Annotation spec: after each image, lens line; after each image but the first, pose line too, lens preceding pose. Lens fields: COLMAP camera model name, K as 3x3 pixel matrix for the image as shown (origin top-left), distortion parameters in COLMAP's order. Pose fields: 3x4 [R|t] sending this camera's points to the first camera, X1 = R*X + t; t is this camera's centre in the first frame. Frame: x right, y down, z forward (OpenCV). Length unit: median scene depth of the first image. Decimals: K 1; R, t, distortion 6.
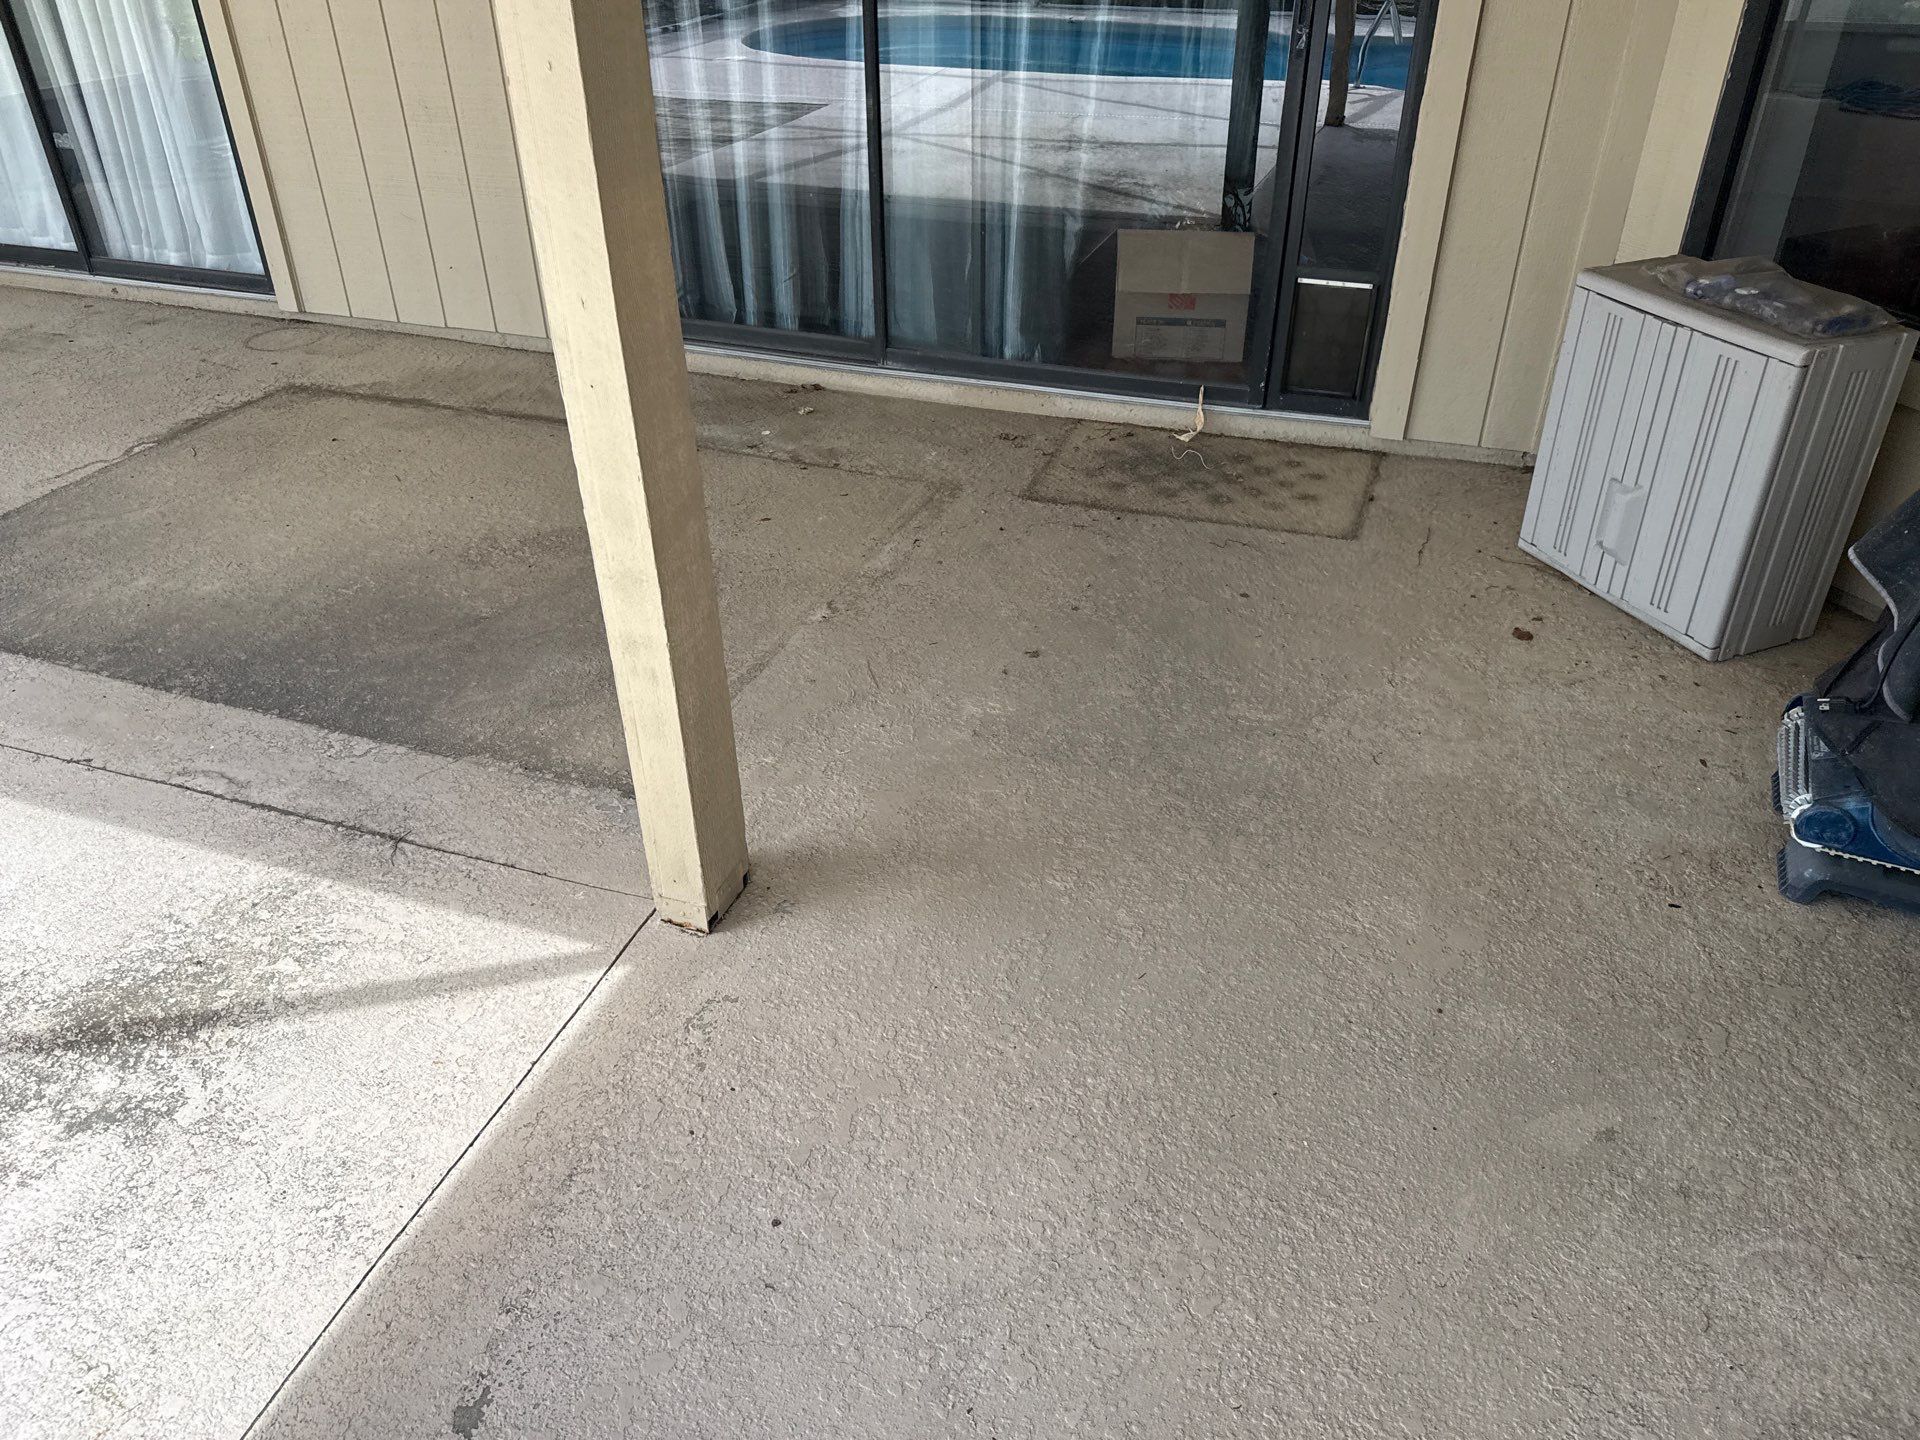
lens RADIAL K [[1401.9, 0, 960.0], [0, 1401.9, 720.0], [0, 0, 1]] dist [0.024300, -0.036716]
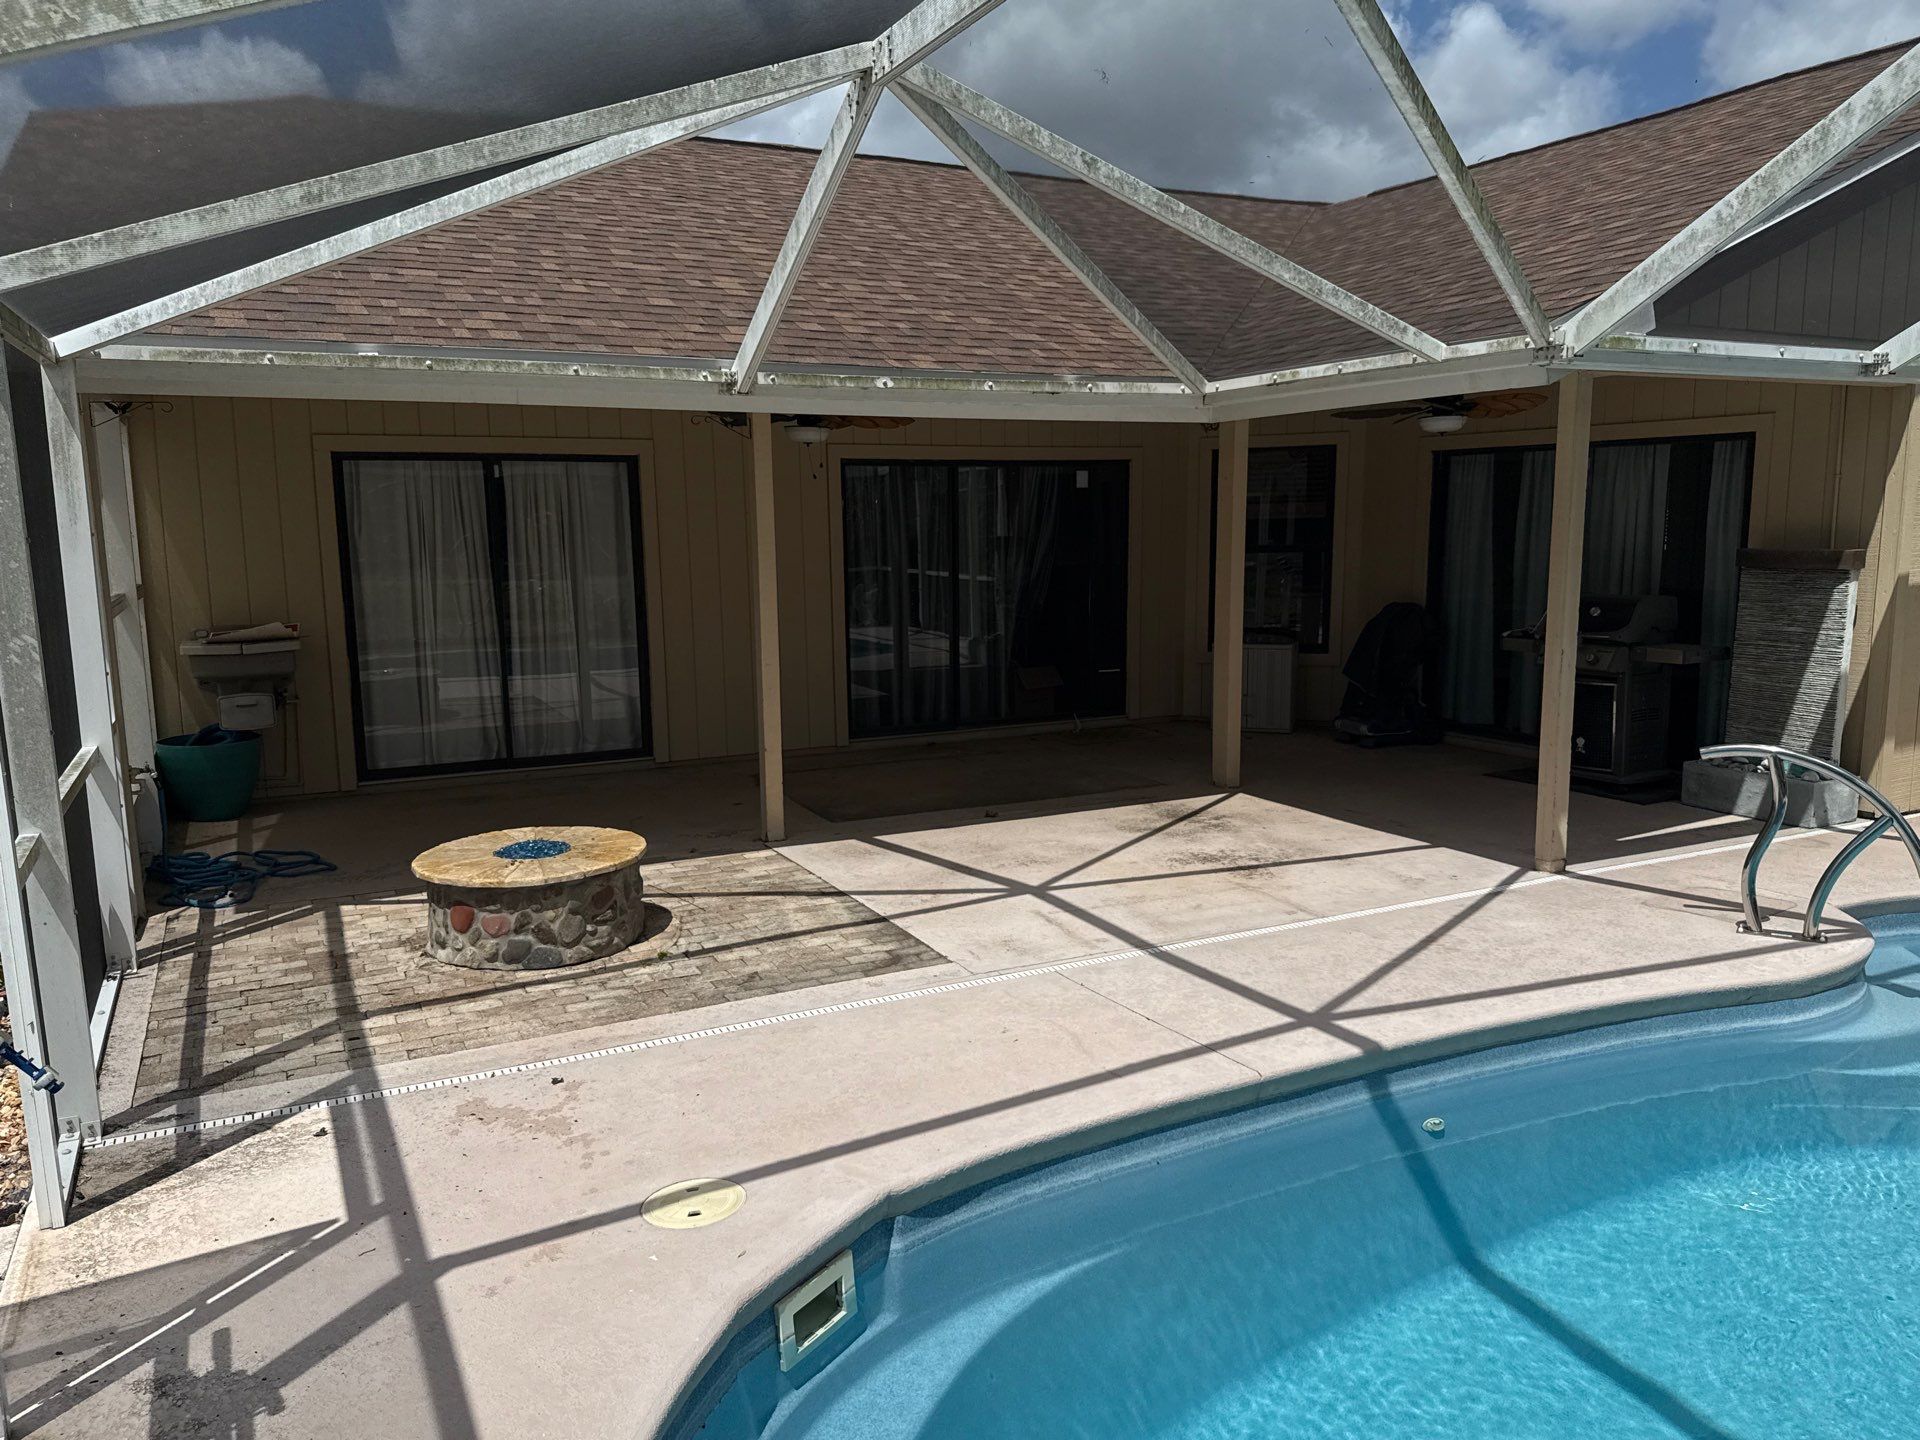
lens RADIAL K [[1394.0, 0, 961.0], [0, 1394.0, 729.3], [0, 0, 1]] dist [0.036554, -0.047098]
pose [[0.693651, -0.112031, 0.711546, -1.852455], [0.397360, 0.883440, -0.248271, 0.359485], [-0.600794, 0.454954, 0.657316, -0.596273]]
